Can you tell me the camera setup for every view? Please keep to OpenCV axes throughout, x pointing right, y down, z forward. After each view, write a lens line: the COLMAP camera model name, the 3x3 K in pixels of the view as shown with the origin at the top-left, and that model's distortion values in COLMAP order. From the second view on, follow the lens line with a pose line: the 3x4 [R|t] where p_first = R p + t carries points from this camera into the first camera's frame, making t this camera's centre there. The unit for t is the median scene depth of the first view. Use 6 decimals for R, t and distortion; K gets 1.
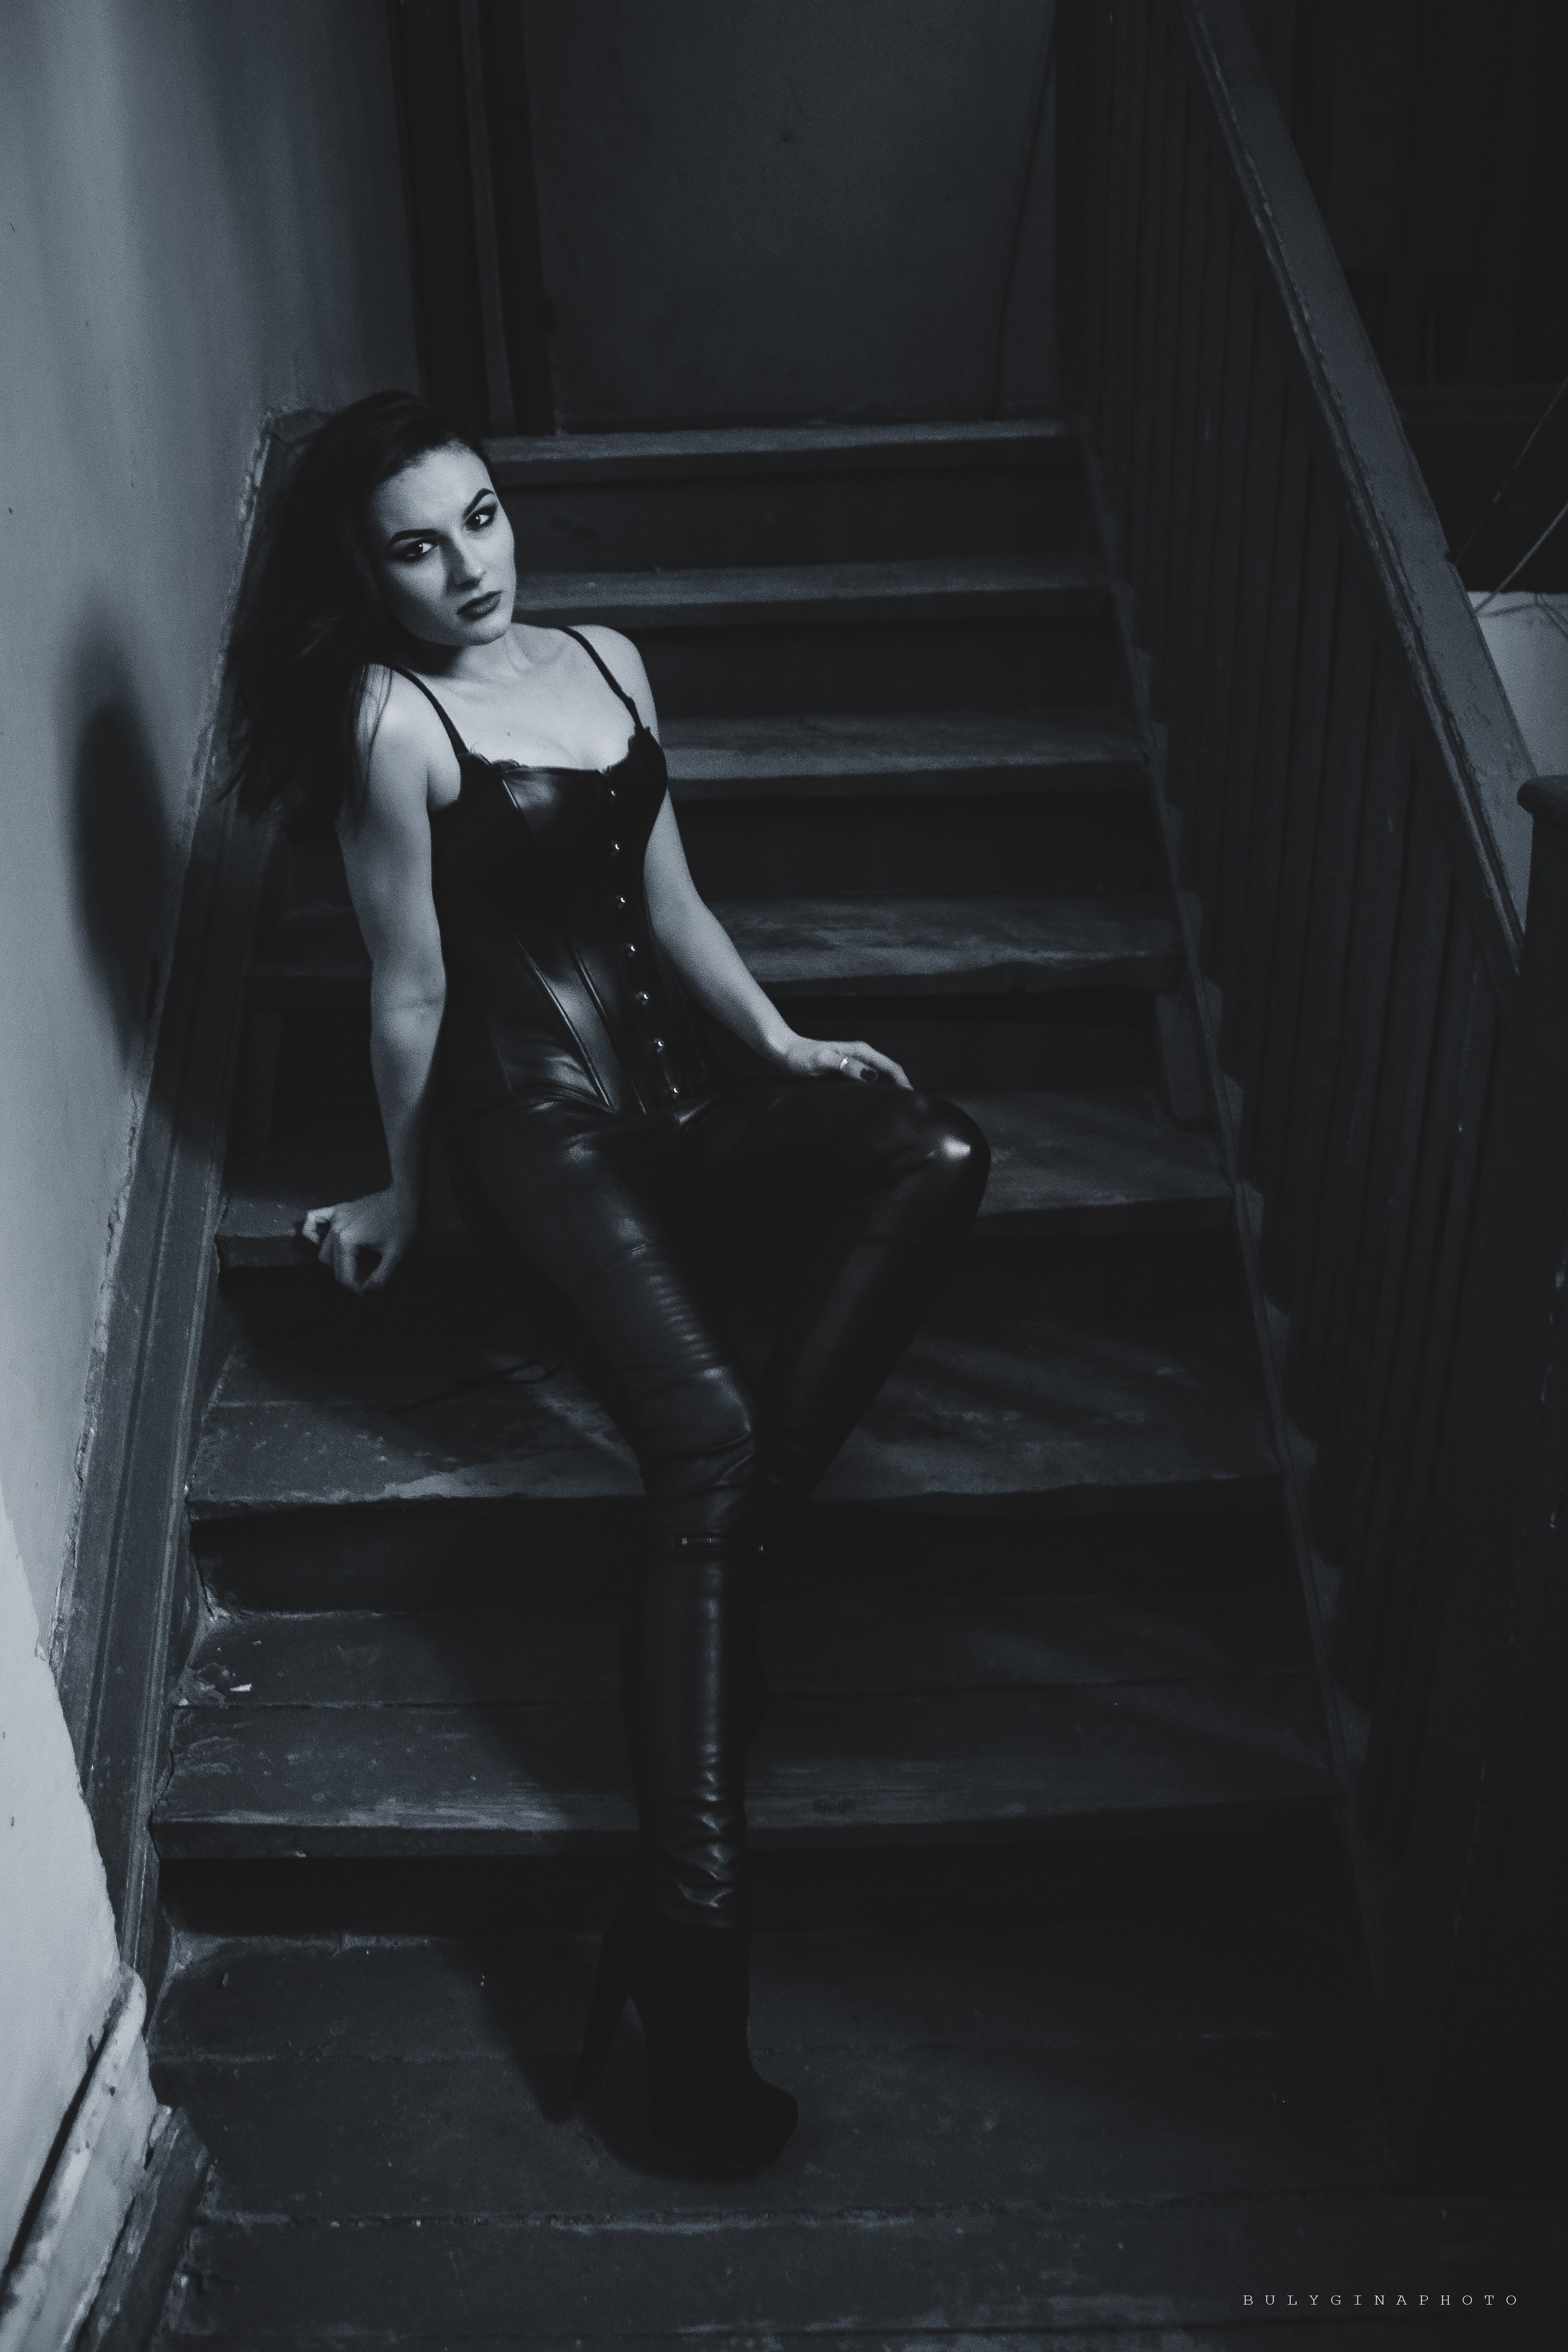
lens RADIAL K [[1942.4, 0, 784.0], [0, 1942.4, 1176.0], [0, 0, 1]] dist [-0.174795, 0.165837]
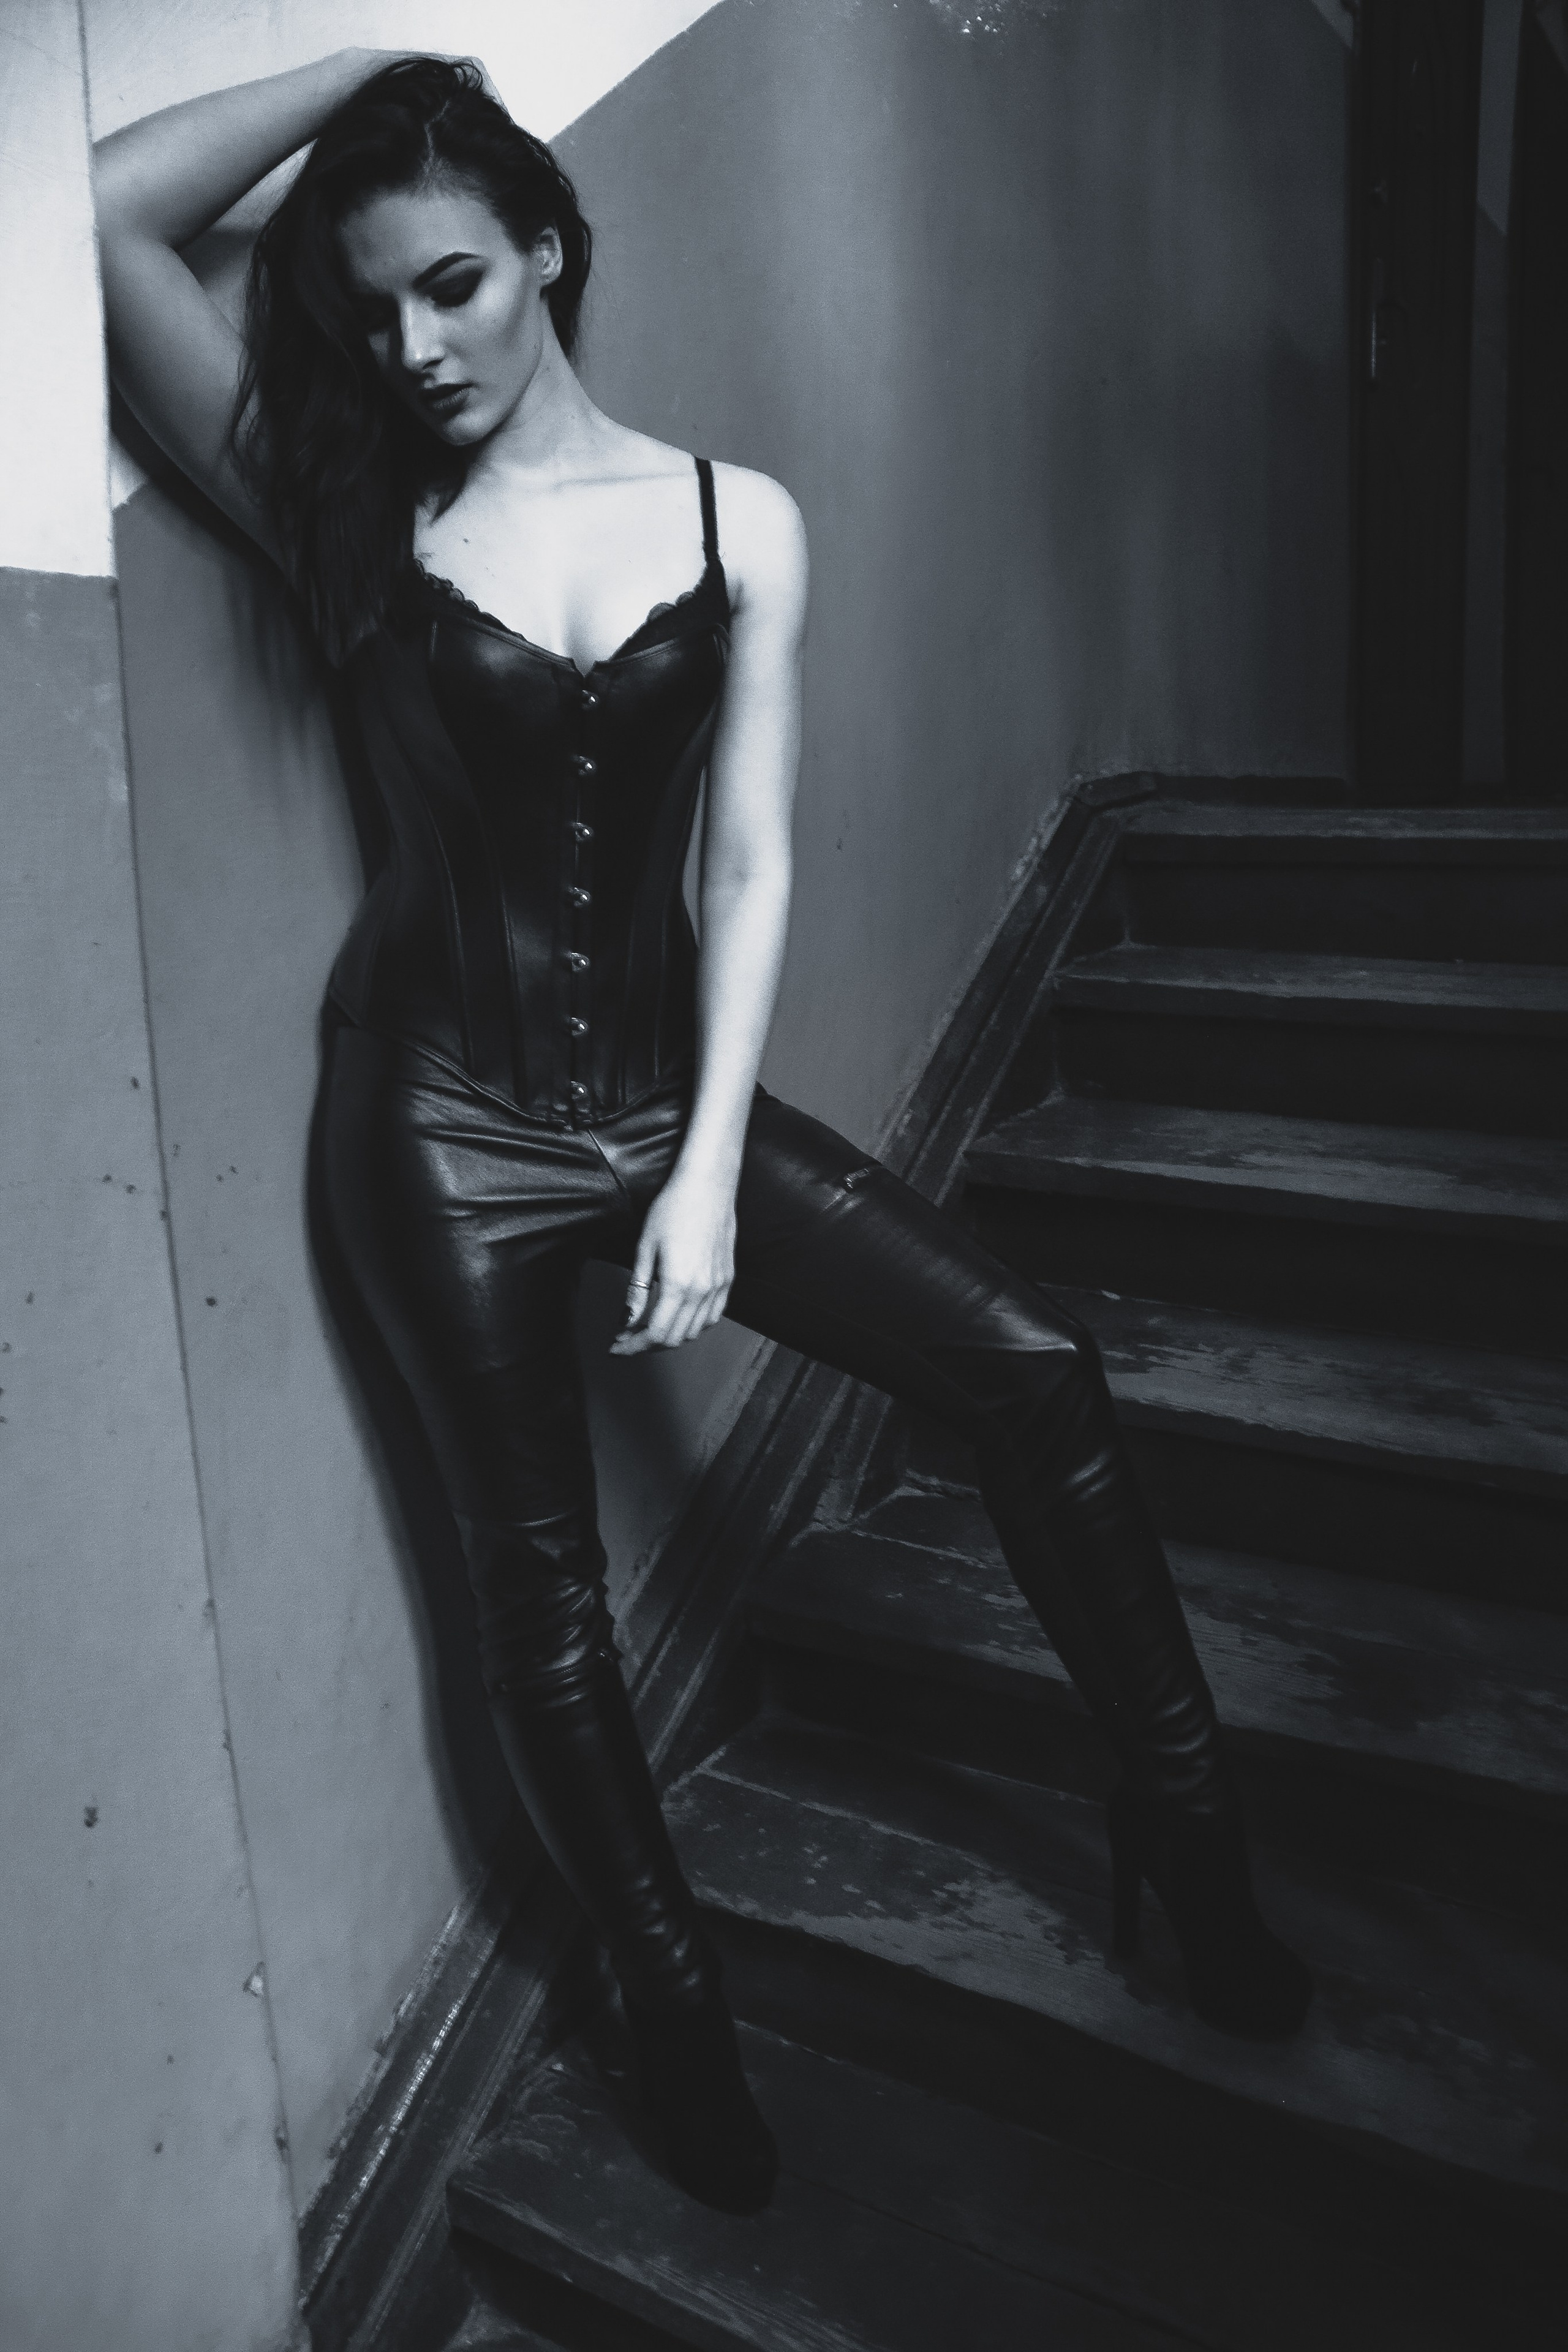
lens RADIAL K [[1924.4, 0, 785.8], [0, 1924.4, 1184.7], [0, 0, 1]] dist [-0.165935, 0.147516]
pose [[0.840023, 0.123498, -0.528309, 0.226684], [-0.206301, 0.973314, -0.100500, -0.088789], [0.501798, 0.193413, 0.843083, 0.161937]]
